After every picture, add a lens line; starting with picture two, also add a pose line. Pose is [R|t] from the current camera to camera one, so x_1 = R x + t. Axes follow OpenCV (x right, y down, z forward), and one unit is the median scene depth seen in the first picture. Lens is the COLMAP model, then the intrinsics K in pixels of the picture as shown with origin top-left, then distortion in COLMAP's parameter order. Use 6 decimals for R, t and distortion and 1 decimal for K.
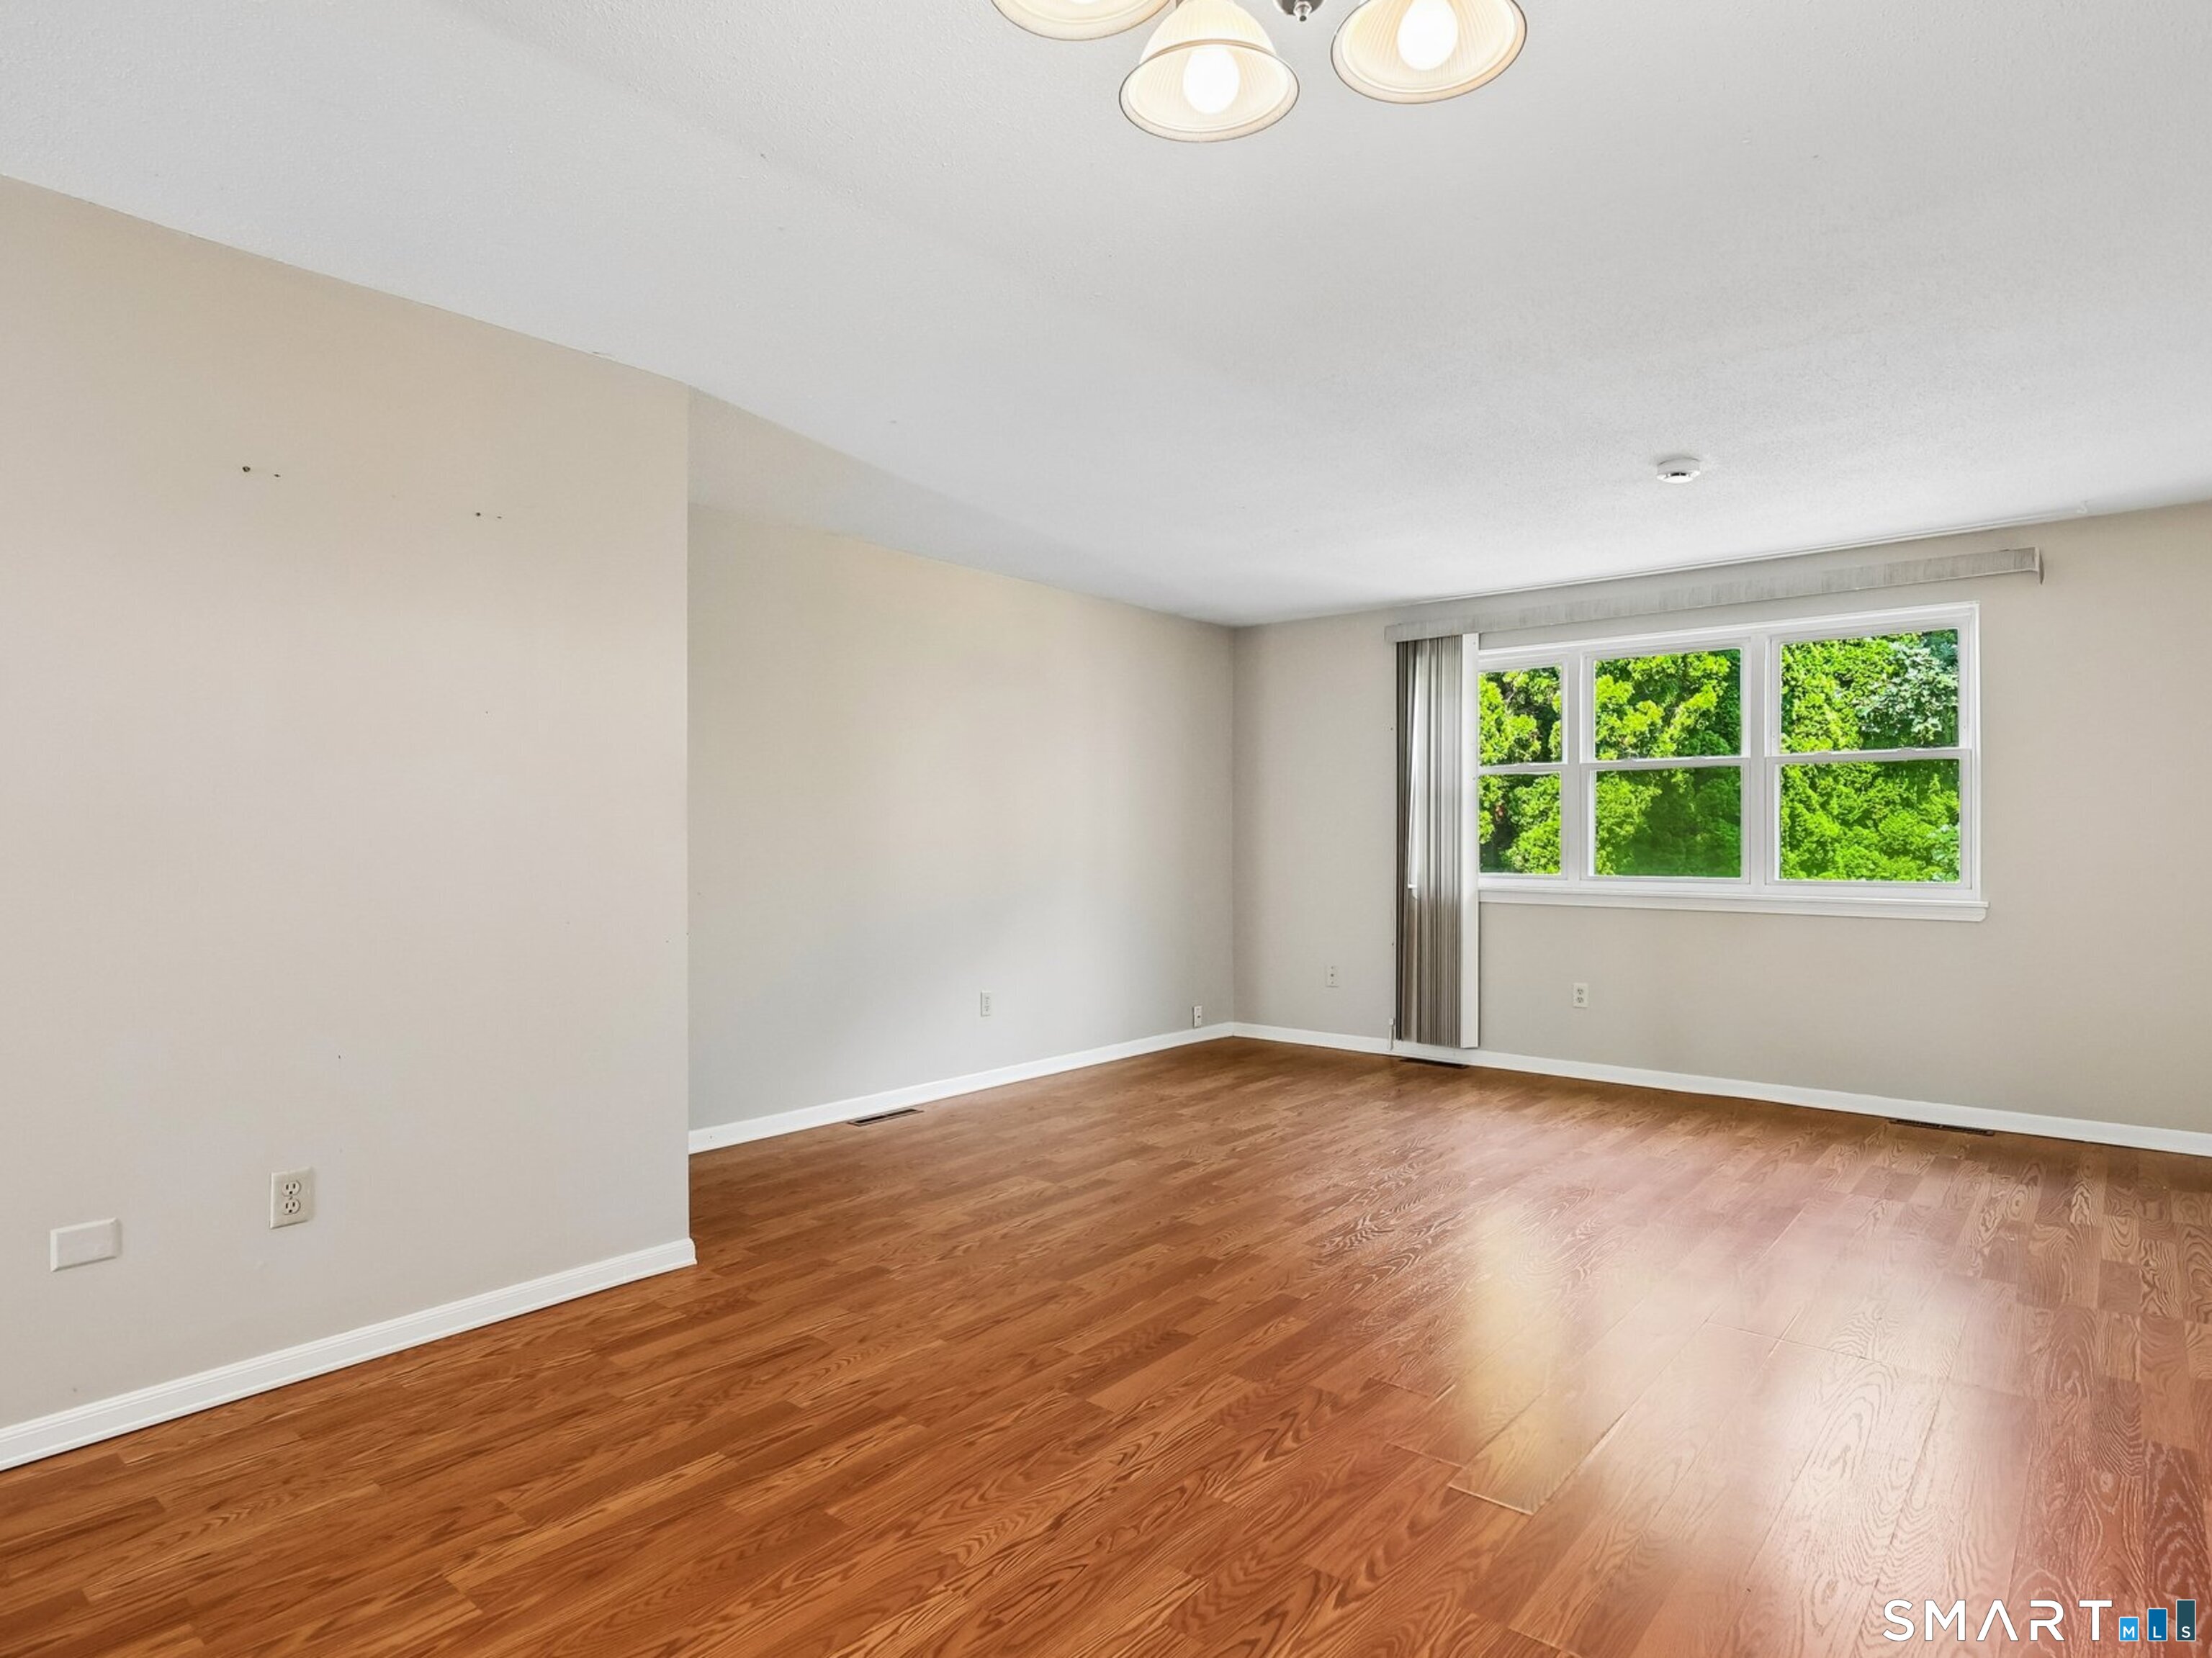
lens RADIAL K [[1227.6, 0, 1118.4], [0, 1227.6, 830.7], [0, 0, 1]] dist [0.001519, 0.000826]
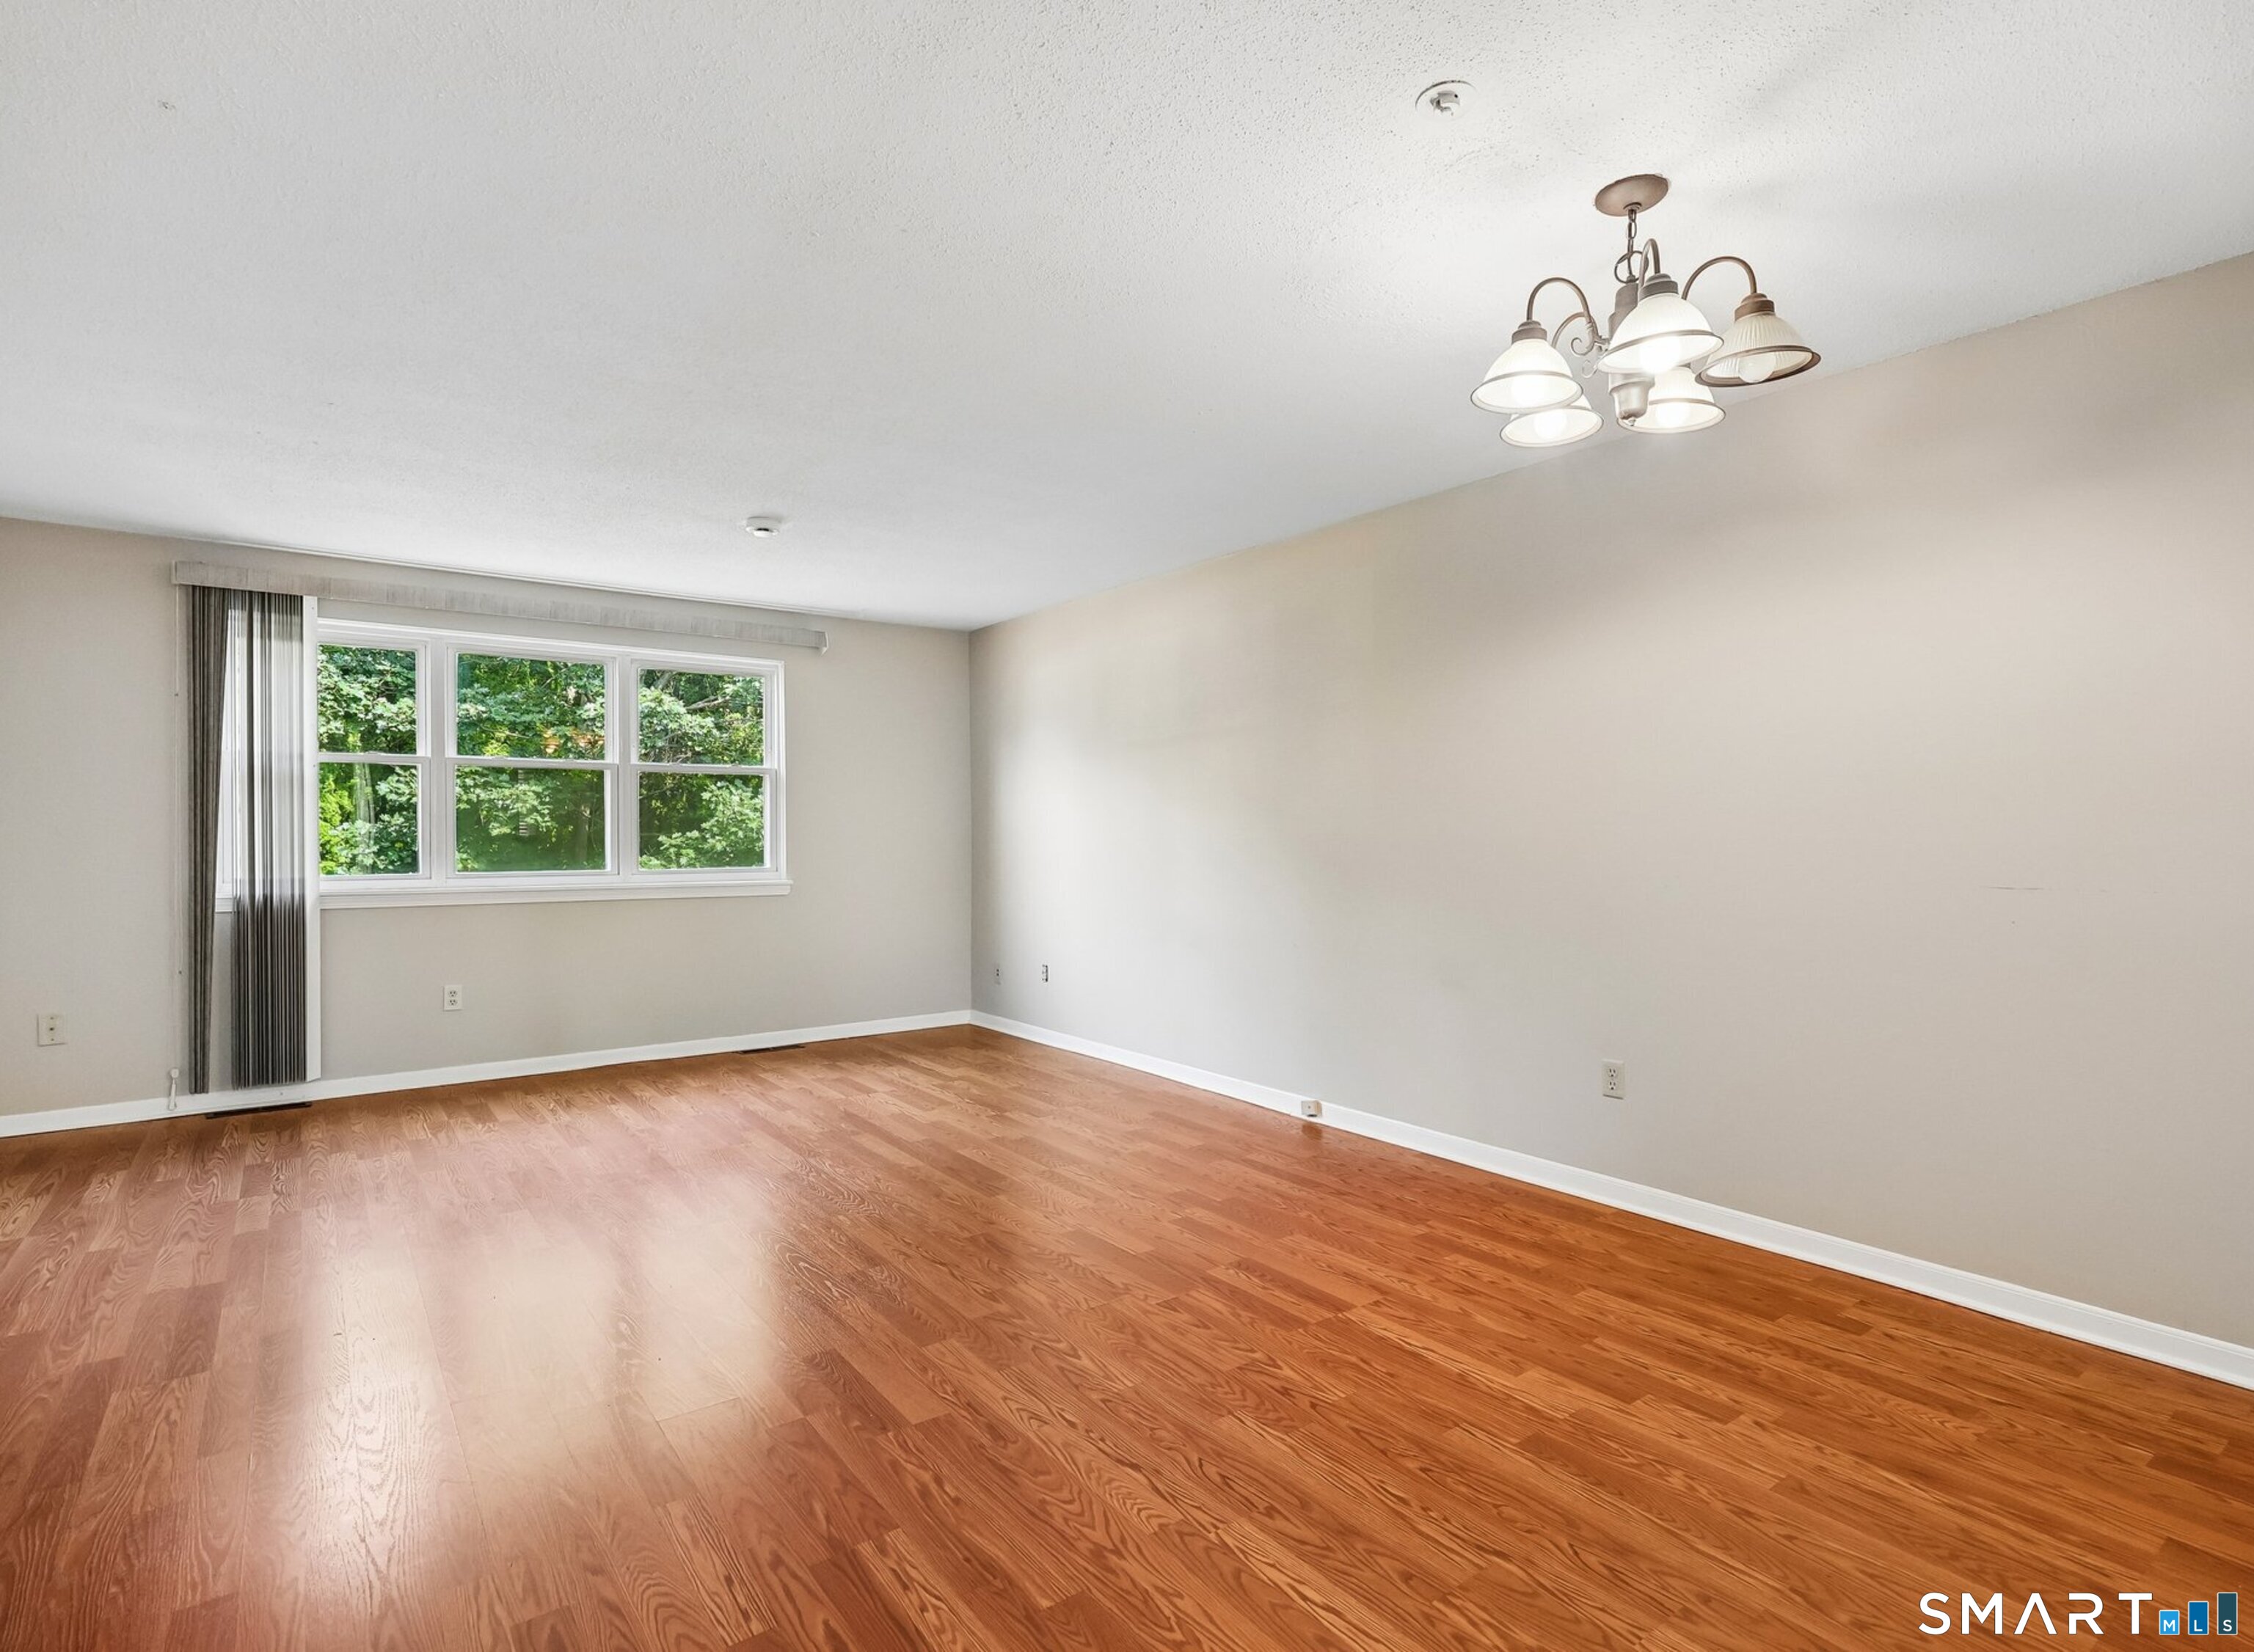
lens RADIAL K [[1125.1, 0, 1138.0], [0, 1125.1, 828.0], [0, 0, 1]] dist [-0.000410, -0.000002]
pose [[0.234666, 0.001920, 0.972074, -0.489623], [-0.002179, 0.999997, -0.001449, 0.001018], [-0.972074, -0.001778, 0.234669, 0.367377]]
